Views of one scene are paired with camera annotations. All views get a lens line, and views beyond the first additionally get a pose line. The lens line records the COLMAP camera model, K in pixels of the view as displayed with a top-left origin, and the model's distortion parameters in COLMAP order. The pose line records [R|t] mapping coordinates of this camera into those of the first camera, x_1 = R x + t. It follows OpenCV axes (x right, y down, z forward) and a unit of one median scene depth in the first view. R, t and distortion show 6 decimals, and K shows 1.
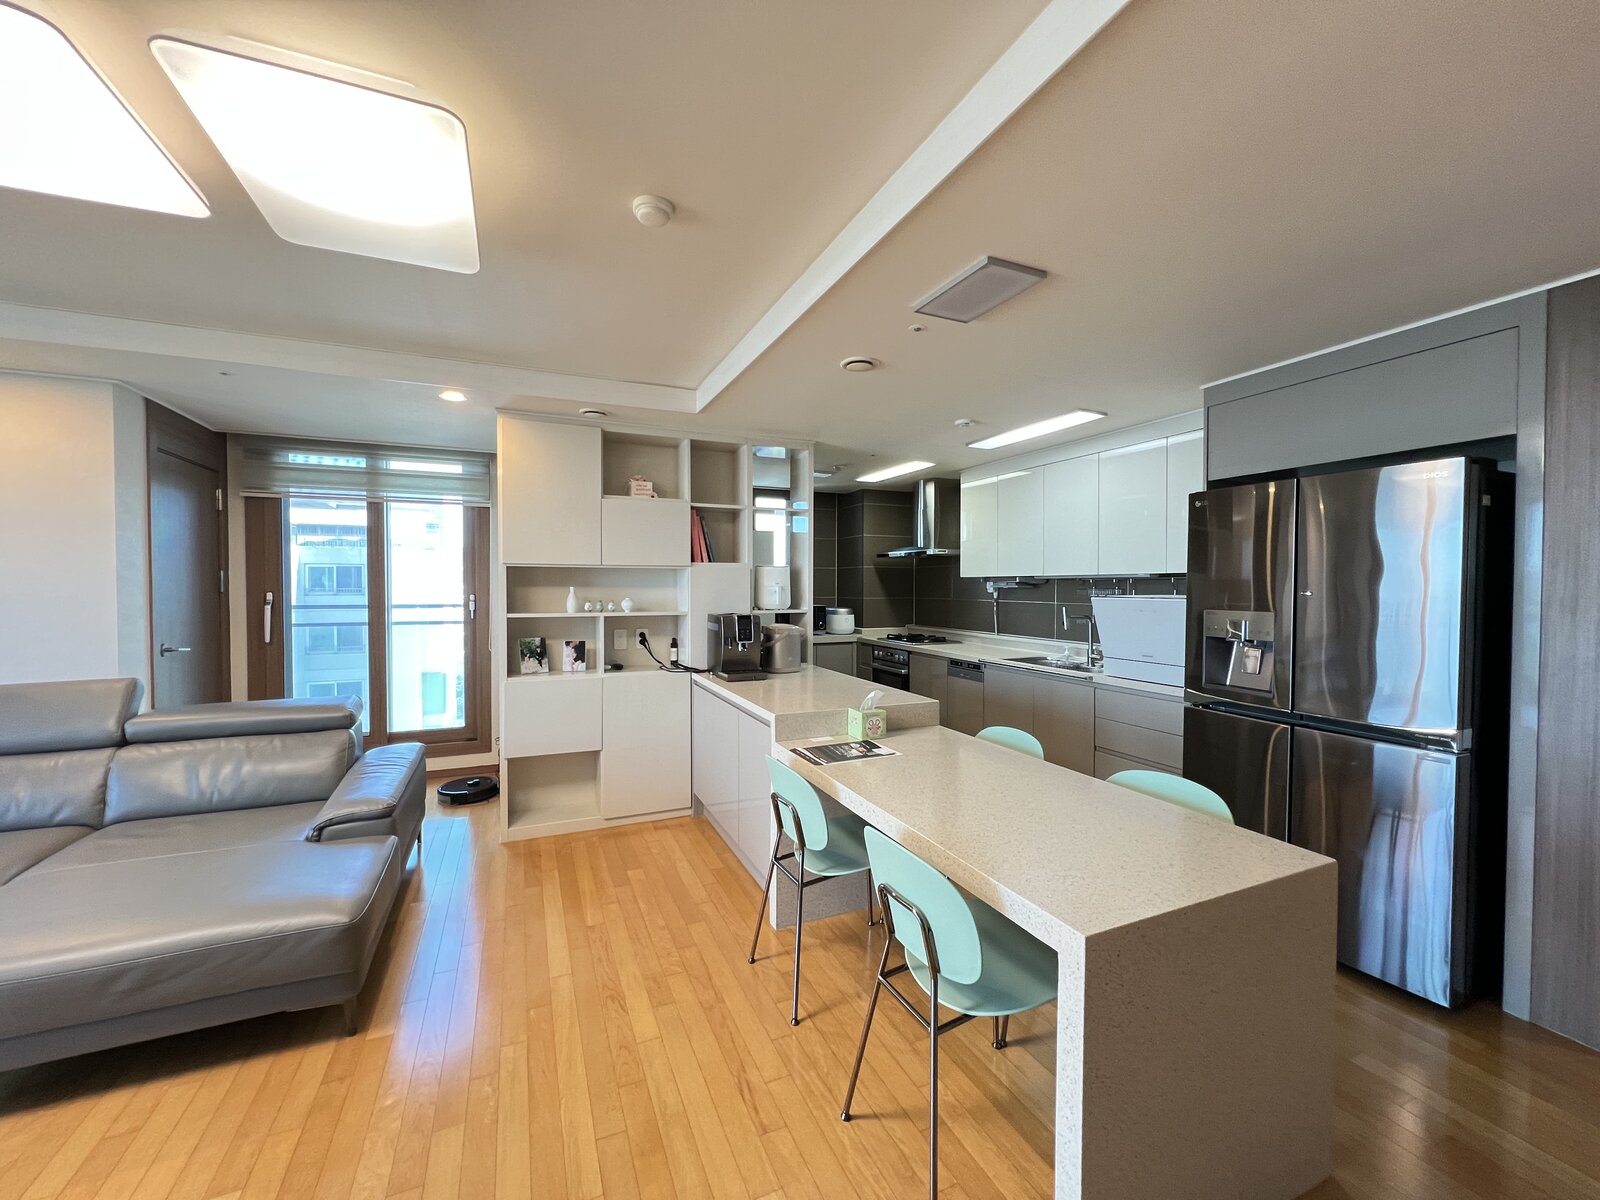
lens RADIAL K [[638.9, 0, 799.0], [0, 638.9, 601.6], [0, 0, 1]] dist [-0.003744, -0.000607]
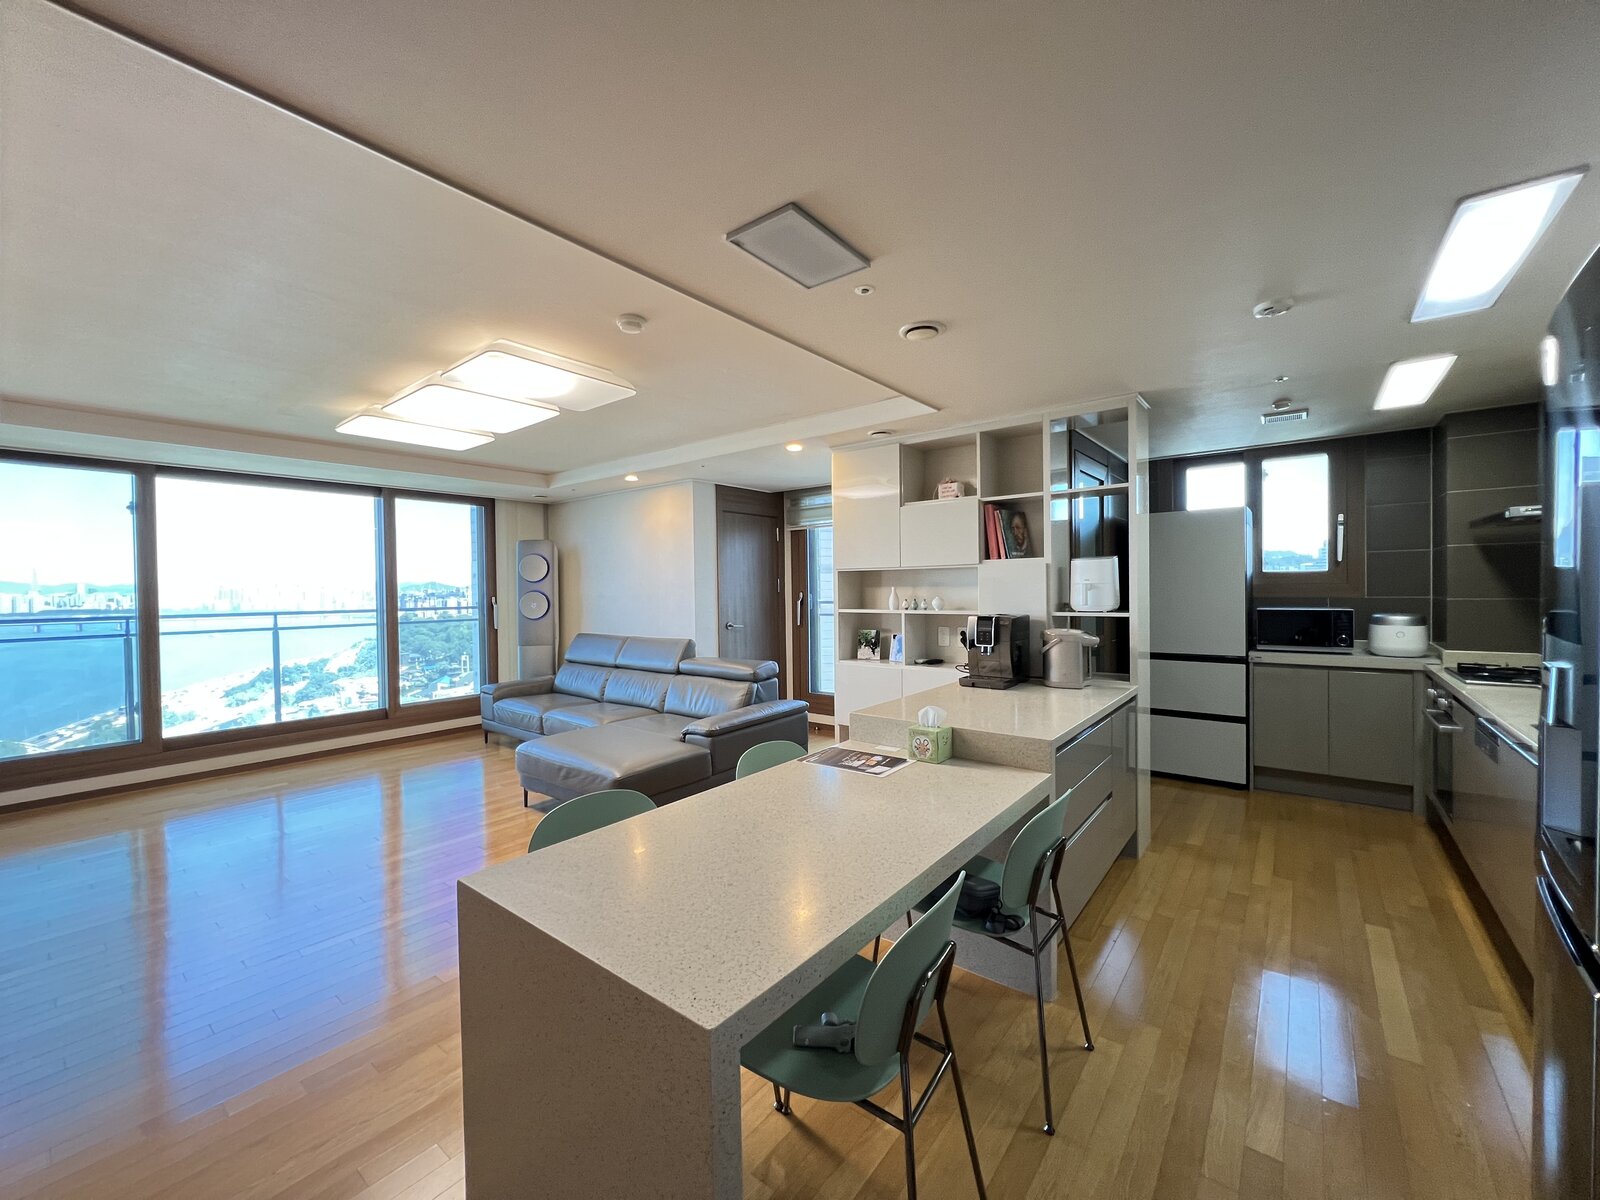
lens RADIAL K [[638.9, 0, 790.1], [0, 638.9, 597.0], [0, 0, 1]] dist [-0.003744, -0.000607]
pose [[0.455559, 0.003599, -0.890198, 0.535230], [-0.008247, 0.999966, -0.000178, -0.003345], [0.890167, 0.007422, 0.455573, 0.297766]]
